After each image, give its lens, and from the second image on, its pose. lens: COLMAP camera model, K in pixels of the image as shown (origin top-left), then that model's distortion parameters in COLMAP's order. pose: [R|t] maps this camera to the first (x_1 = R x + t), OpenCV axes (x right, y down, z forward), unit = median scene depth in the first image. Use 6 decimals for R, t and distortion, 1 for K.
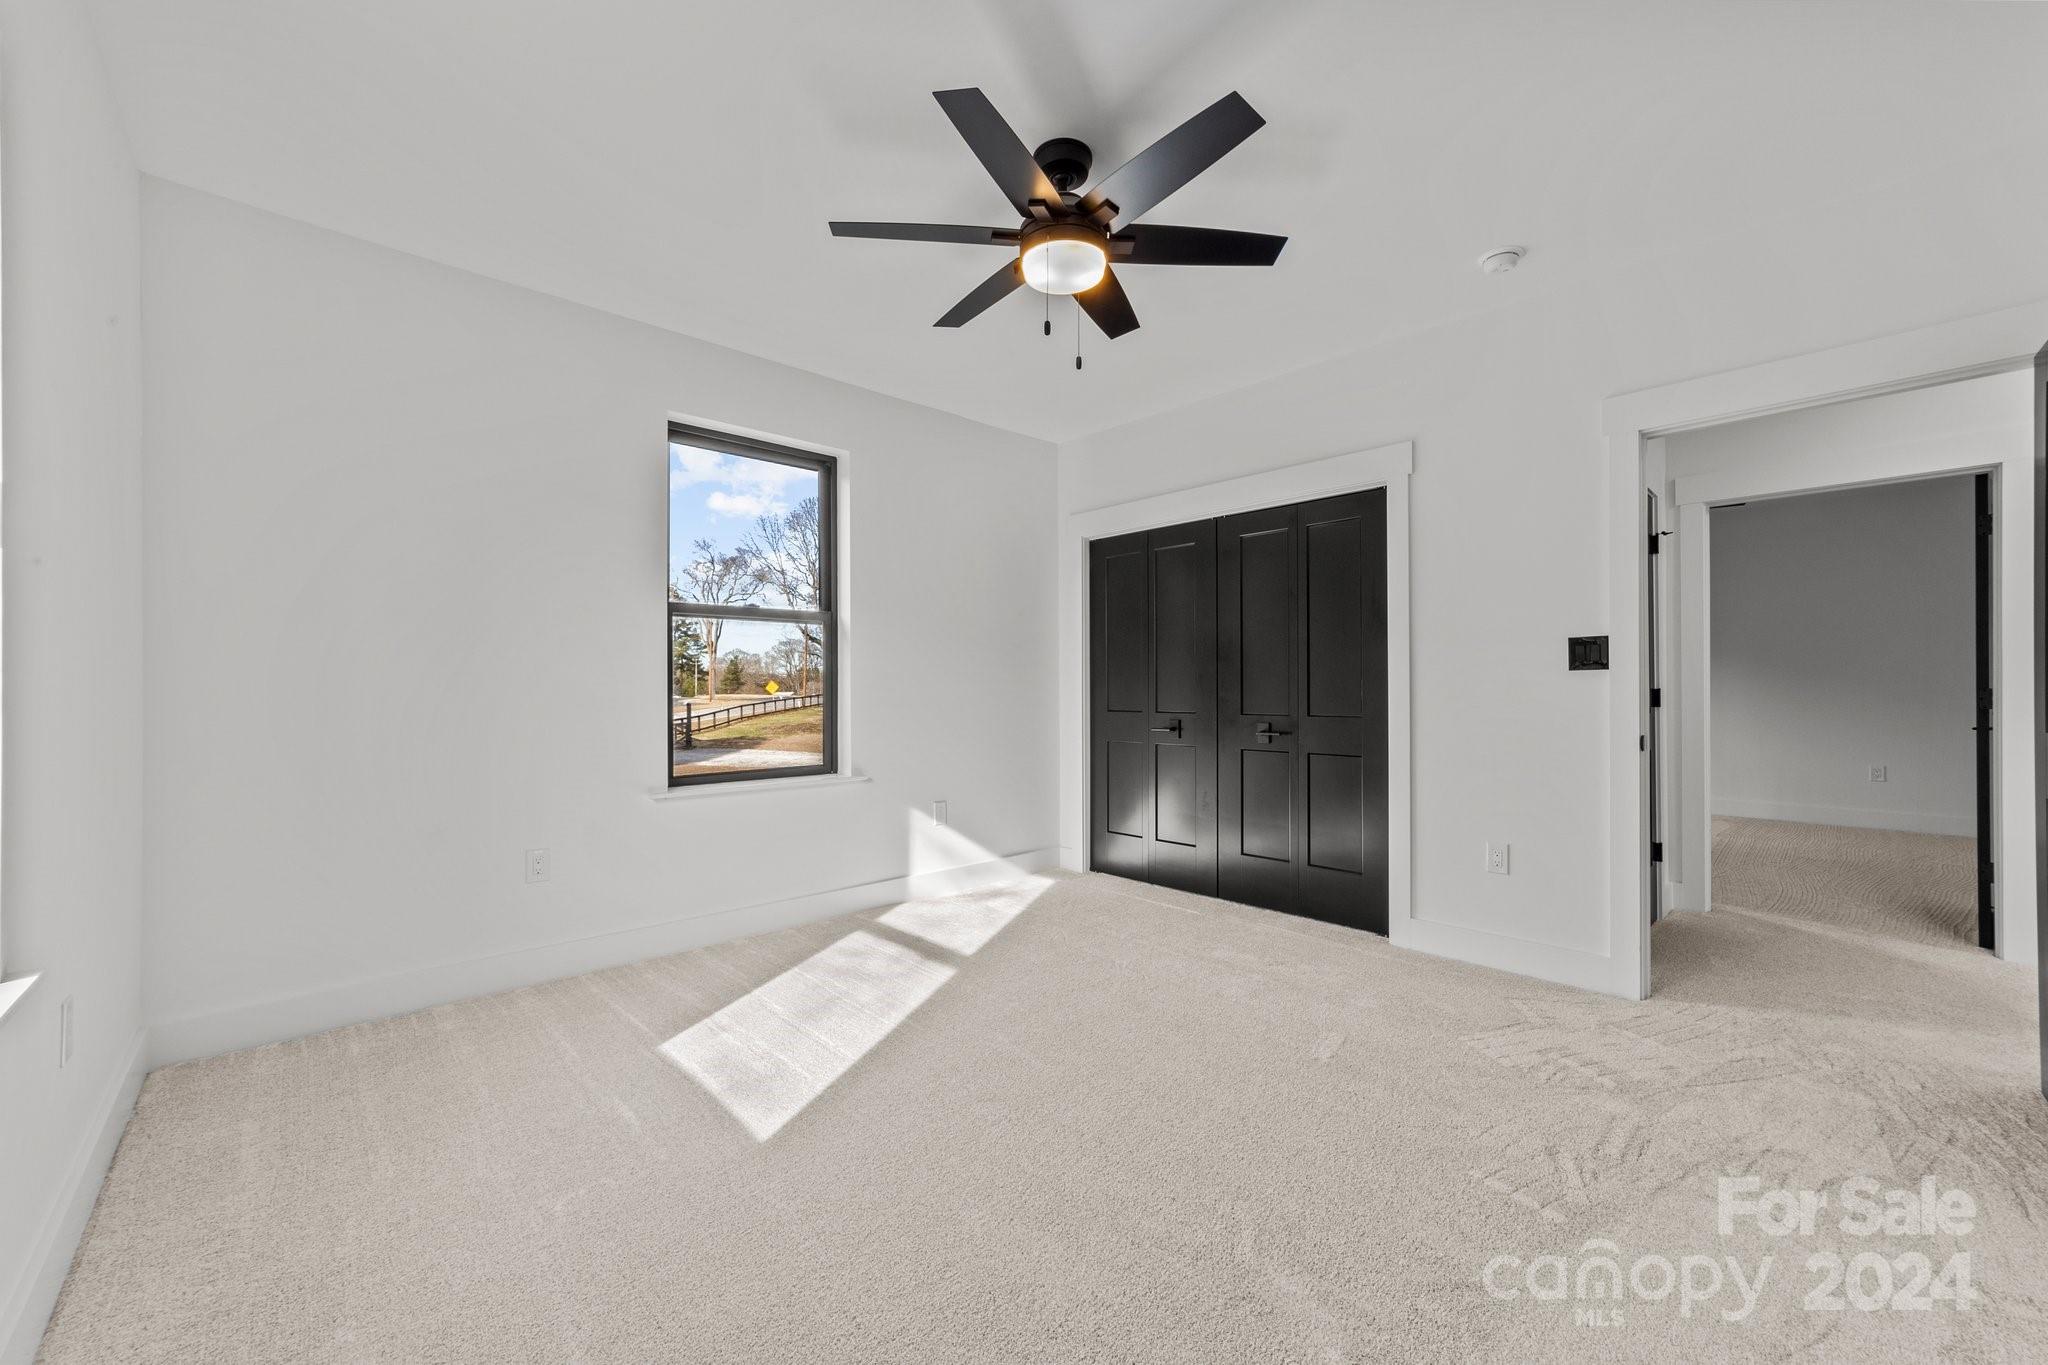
lens RADIAL K [[784.7, 0, 1027.8], [0, 784.7, 686.9], [0, 0, 1]] dist [0.002909, 0.000304]
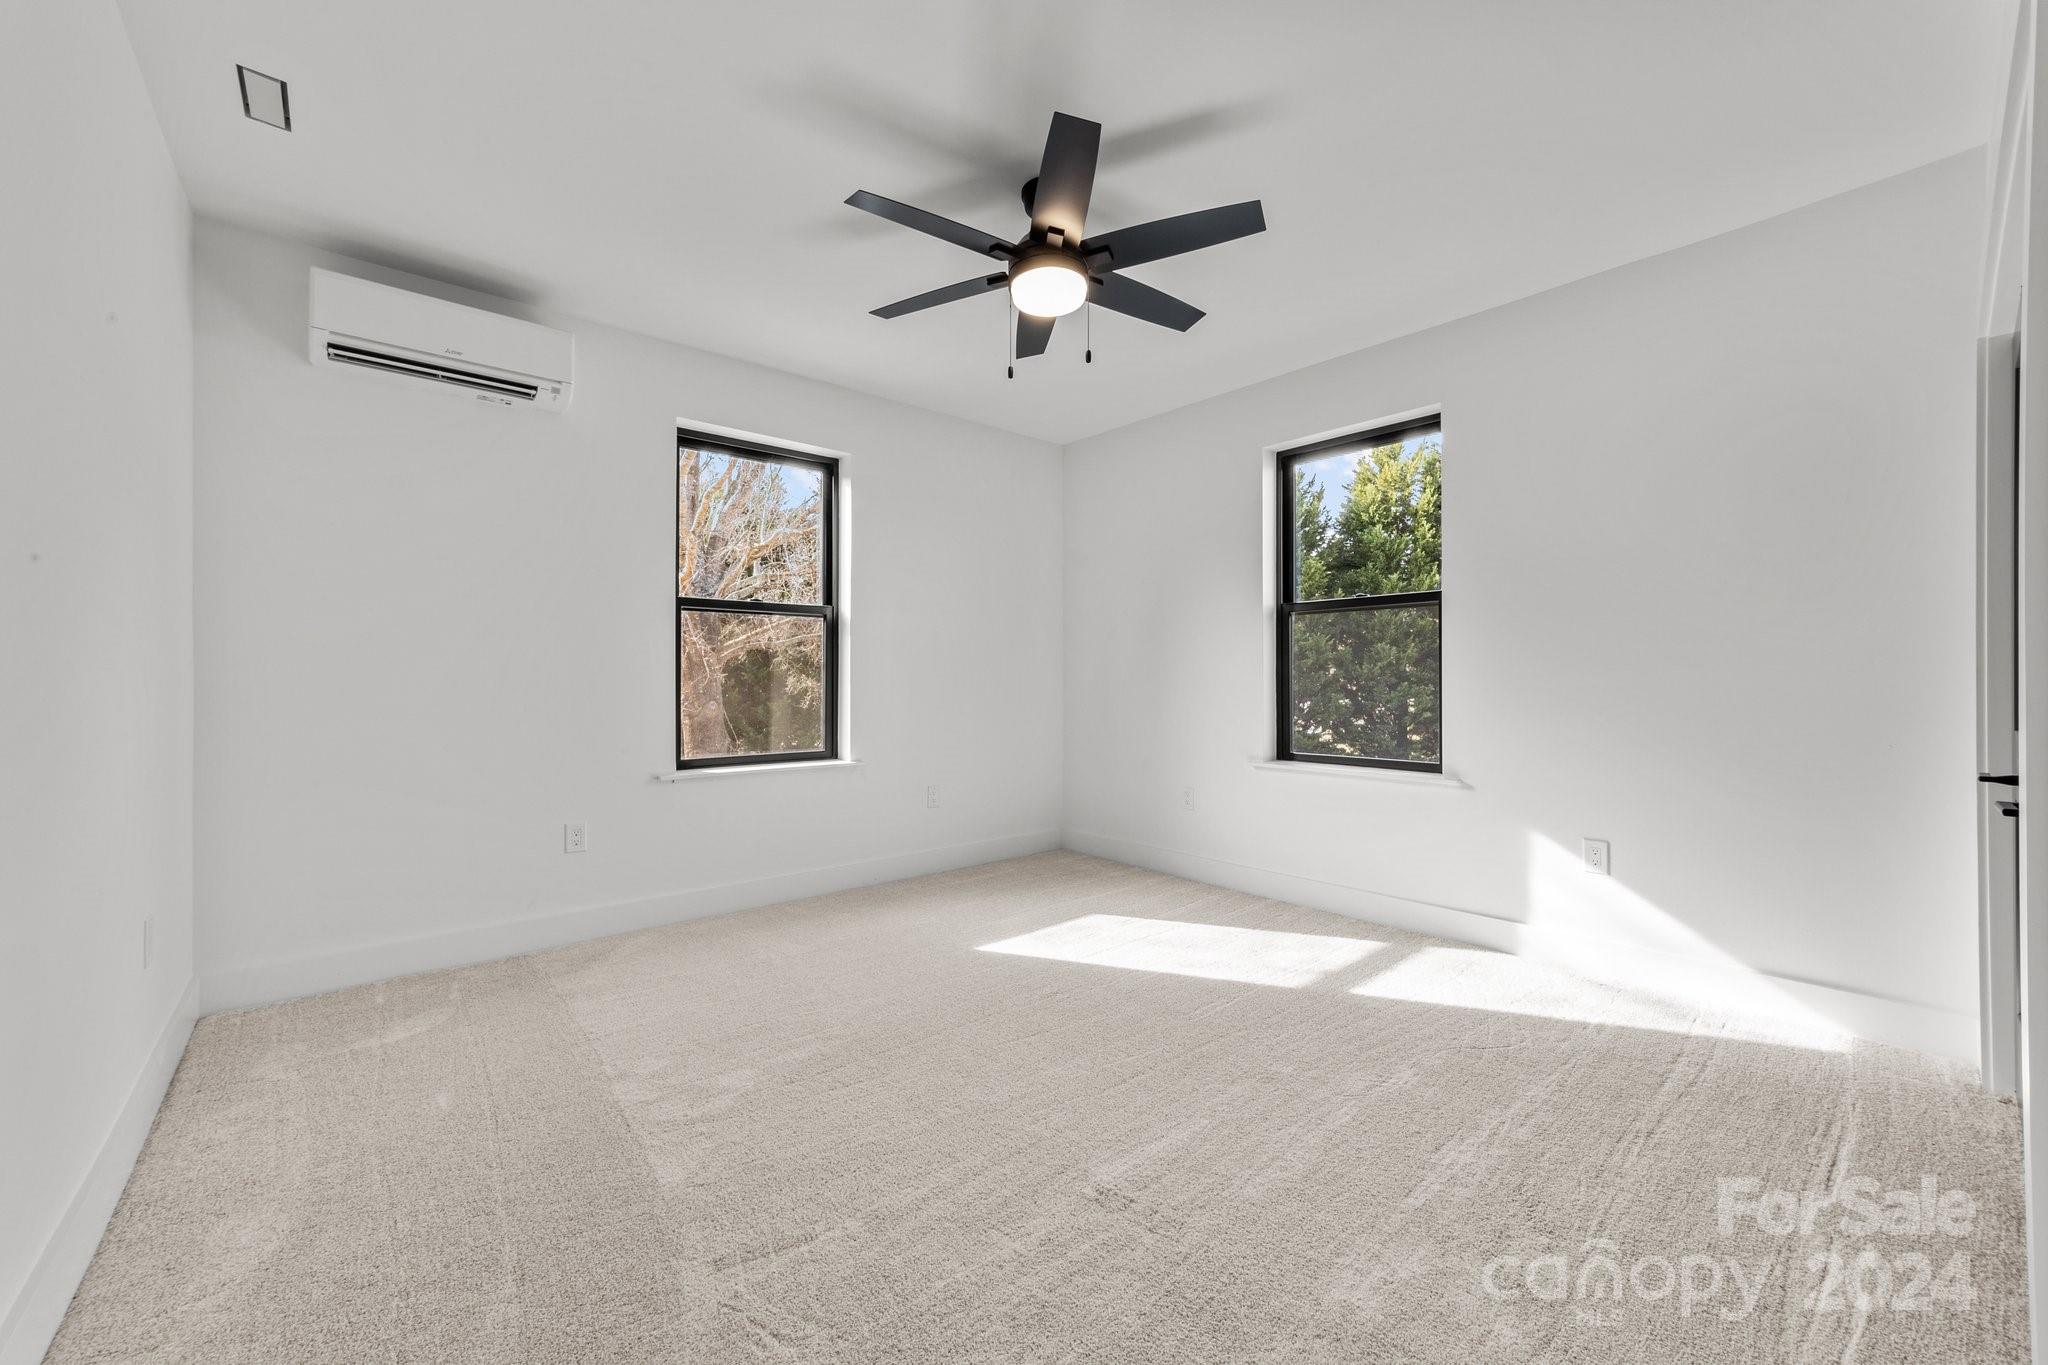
lens RADIAL K [[784.7, 0, 1020.9], [0, 784.7, 675.7], [0, 0, 1]] dist [0.002909, 0.000304]
pose [[-0.040302, -0.001121, -0.999187, 0.699077], [0.012455, 0.999921, -0.001624, -0.002806], [0.999110, -0.012510, -0.040285, 0.609292]]
